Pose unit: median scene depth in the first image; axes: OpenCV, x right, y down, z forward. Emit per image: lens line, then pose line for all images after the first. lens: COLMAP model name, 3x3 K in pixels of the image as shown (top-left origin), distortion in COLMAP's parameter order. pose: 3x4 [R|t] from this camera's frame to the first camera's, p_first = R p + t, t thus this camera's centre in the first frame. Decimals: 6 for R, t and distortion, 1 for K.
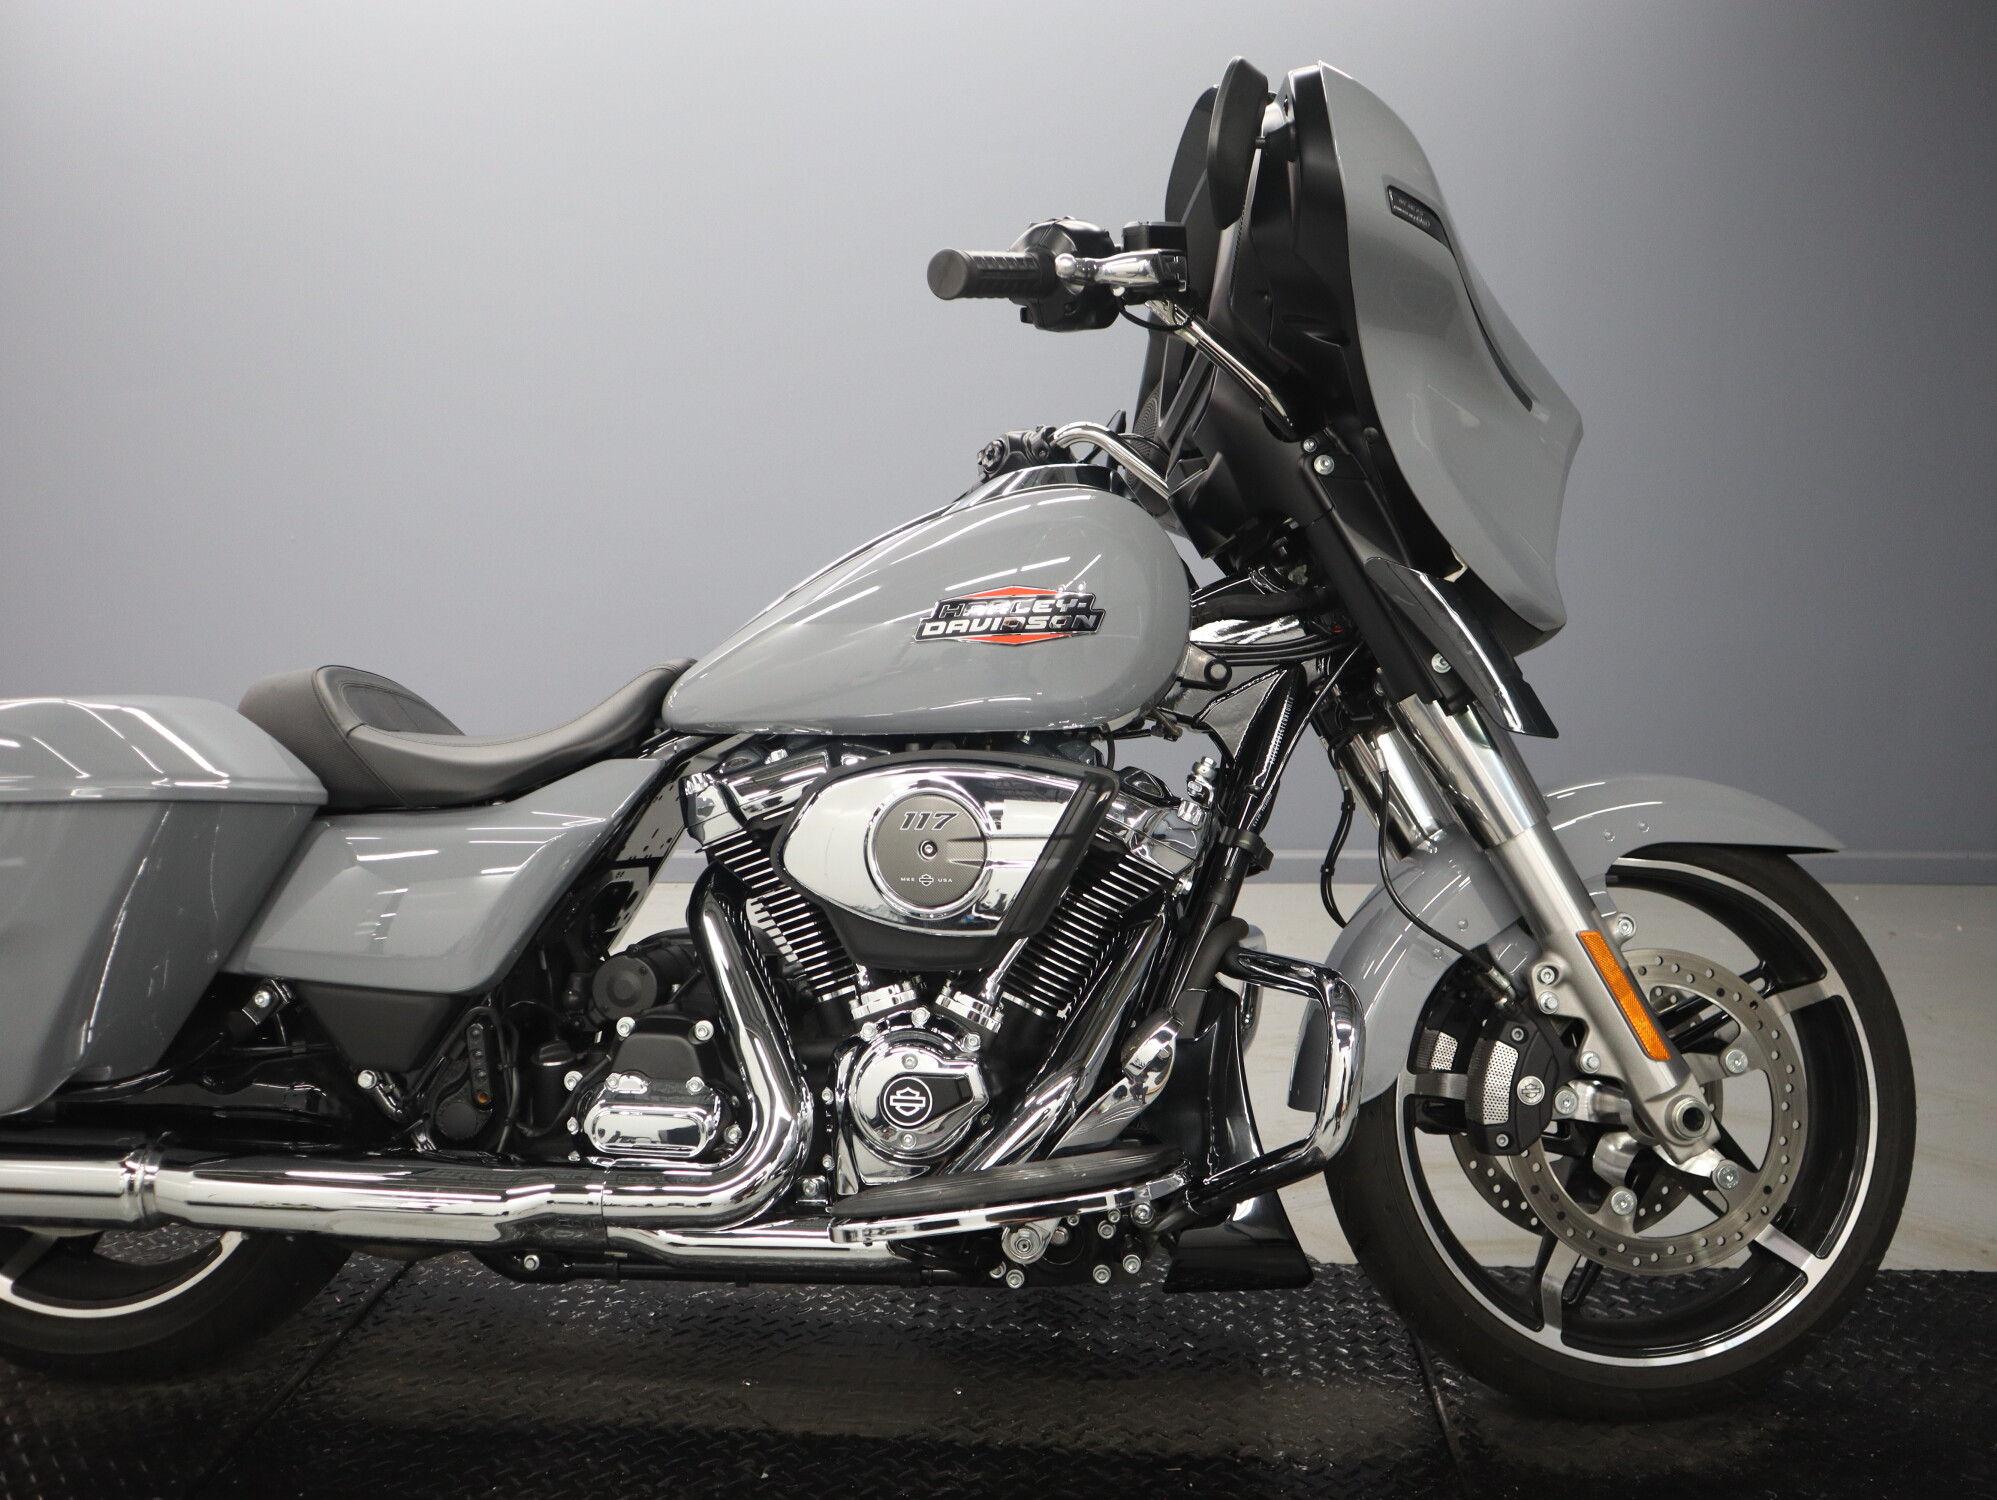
lens RADIAL K [[1551.8, 0, 974.6], [0, 1551.8, 746.6], [0, 0, 1]] dist [-0.119713, 0.075562]
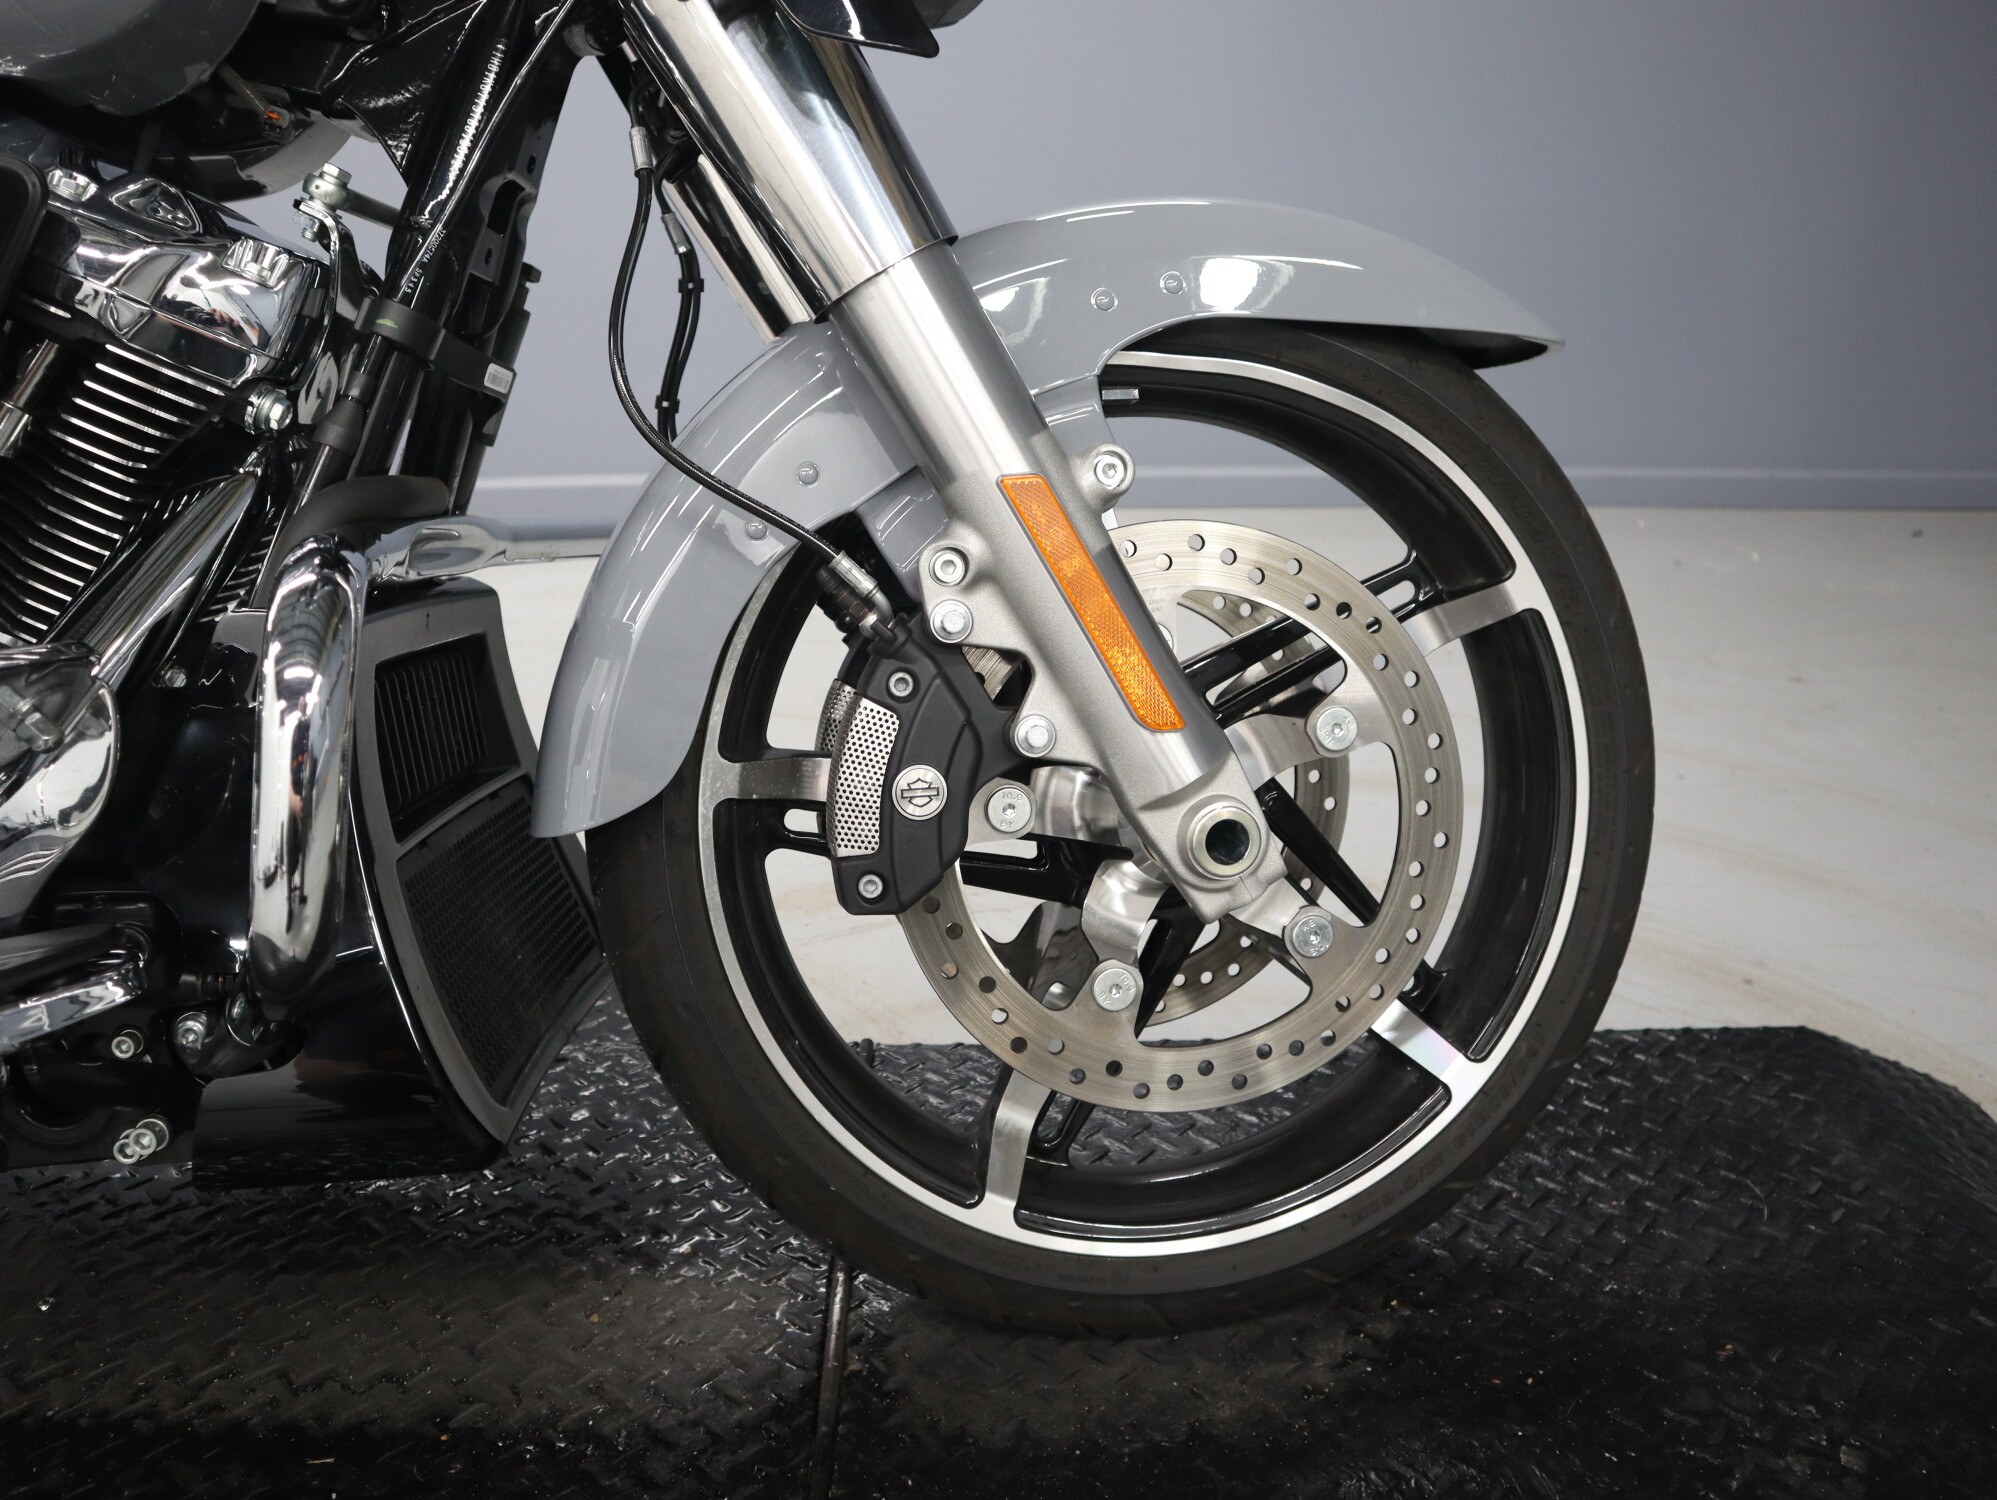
lens RADIAL K [[1551.8, 0, 977.7], [0, 1551.8, 748.1], [0, 0, 1]] dist [-0.119713, 0.075562]
pose [[0.994391, -0.032146, 0.100760, 0.324017], [0.009749, 0.976494, 0.215325, 0.096077], [-0.105313, -0.213135, 0.971330, 0.478217]]
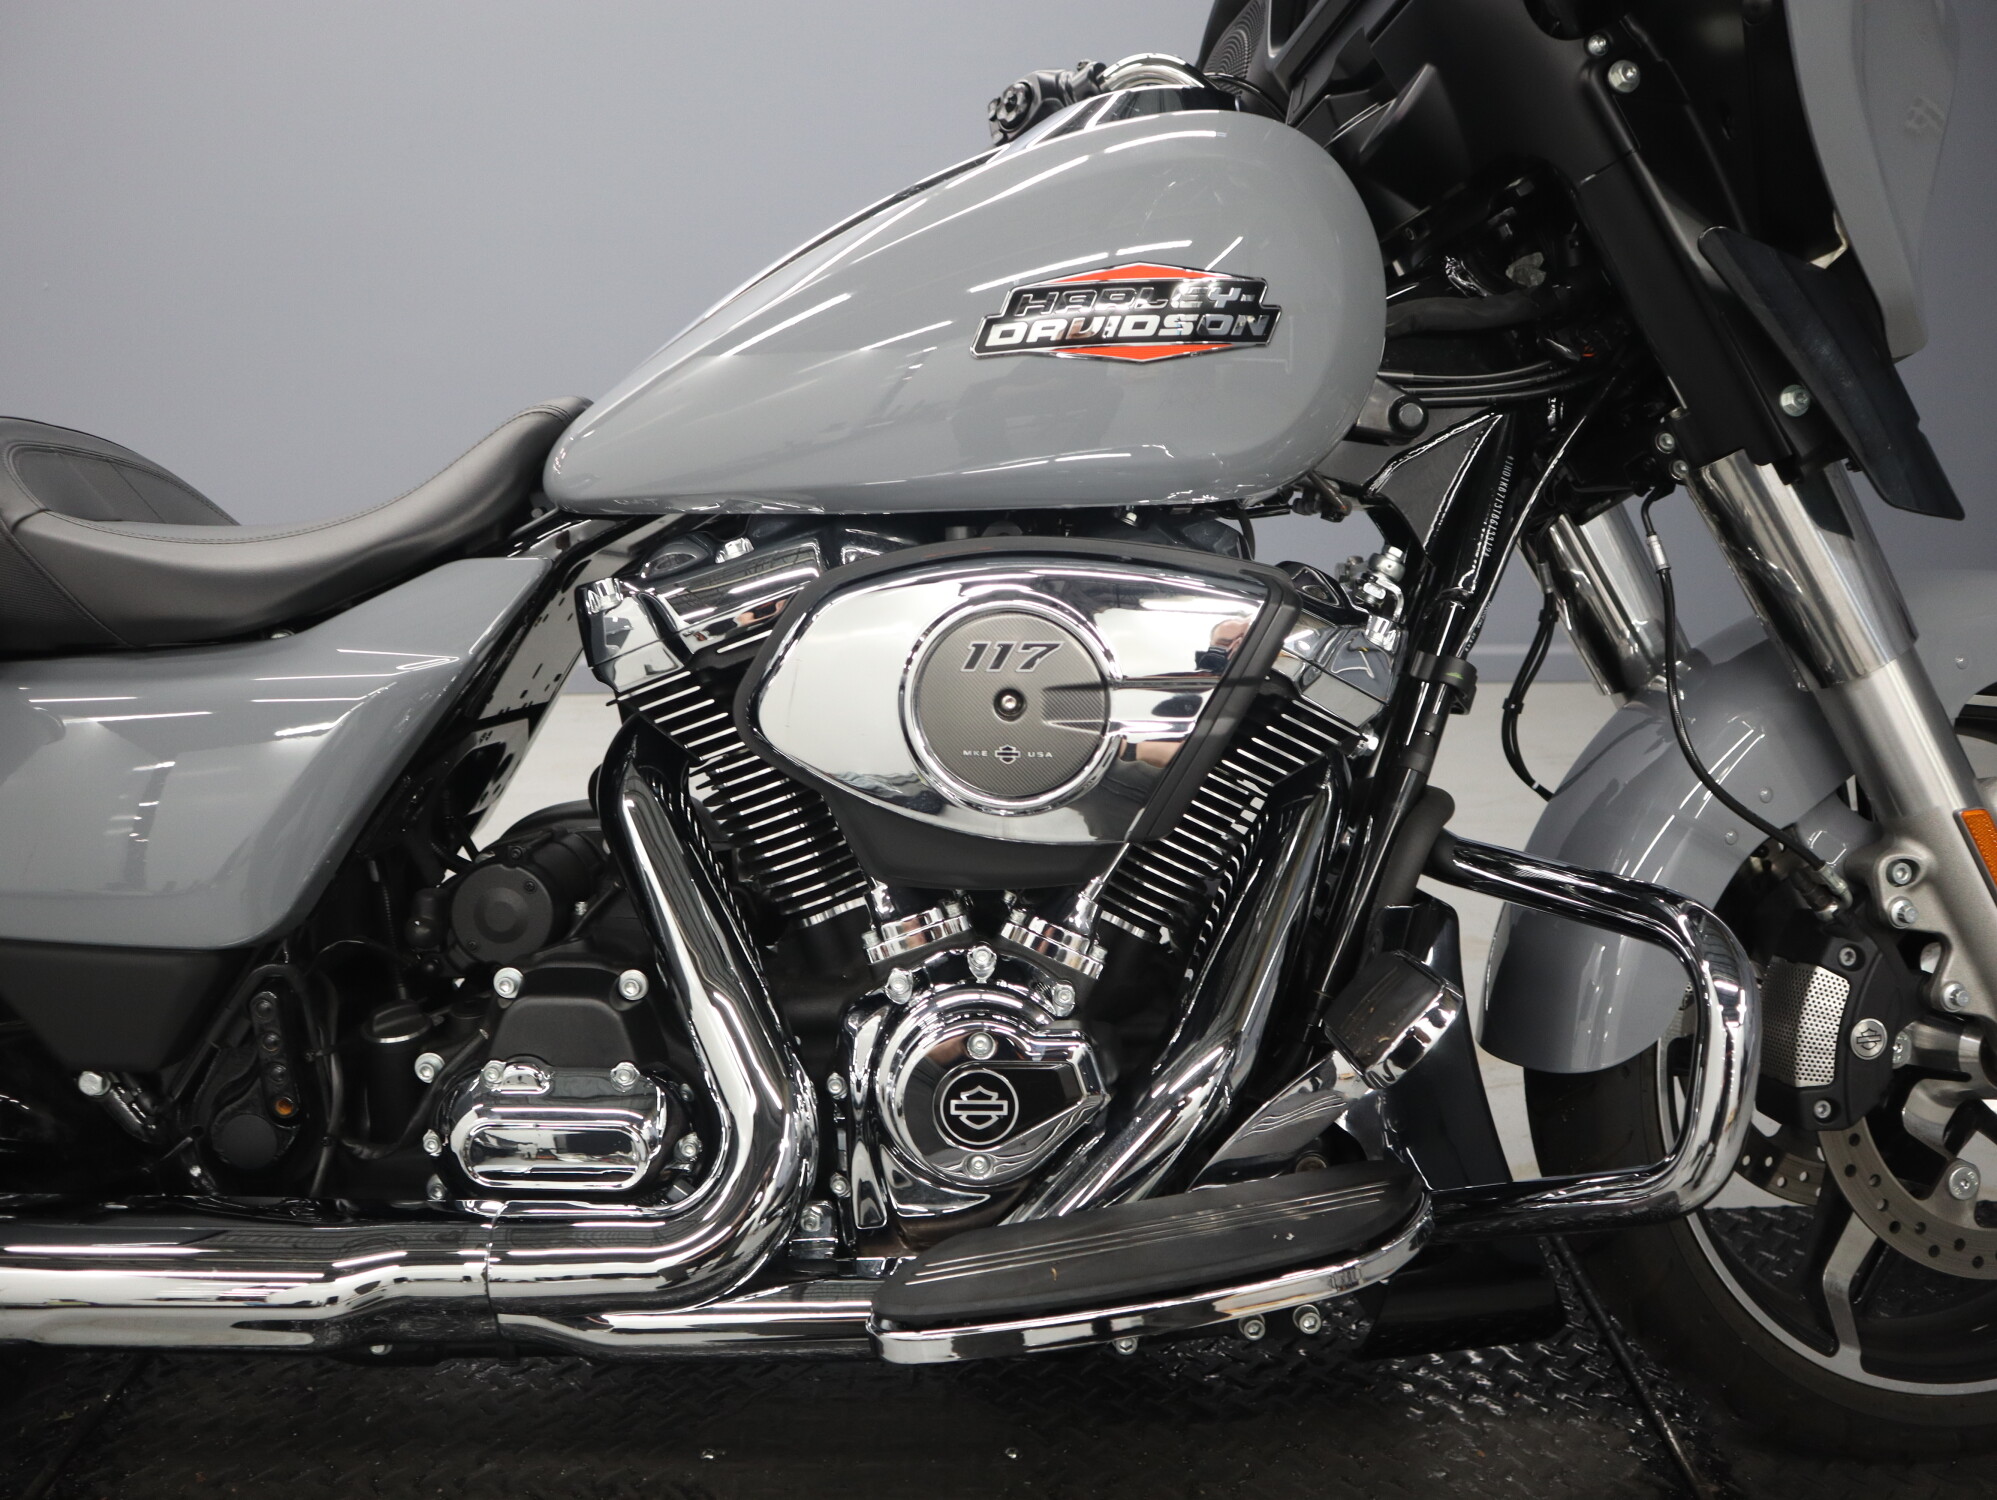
lens RADIAL K [[1551.8, 0, 973.0], [0, 1551.8, 748.2], [0, 0, 1]] dist [-0.119713, 0.075562]
pose [[0.995864, -0.019967, 0.088632, -0.091533], [0.007418, 0.990163, 0.139719, -0.000882], [-0.090550, -0.138484, 0.986216, 0.378677]]
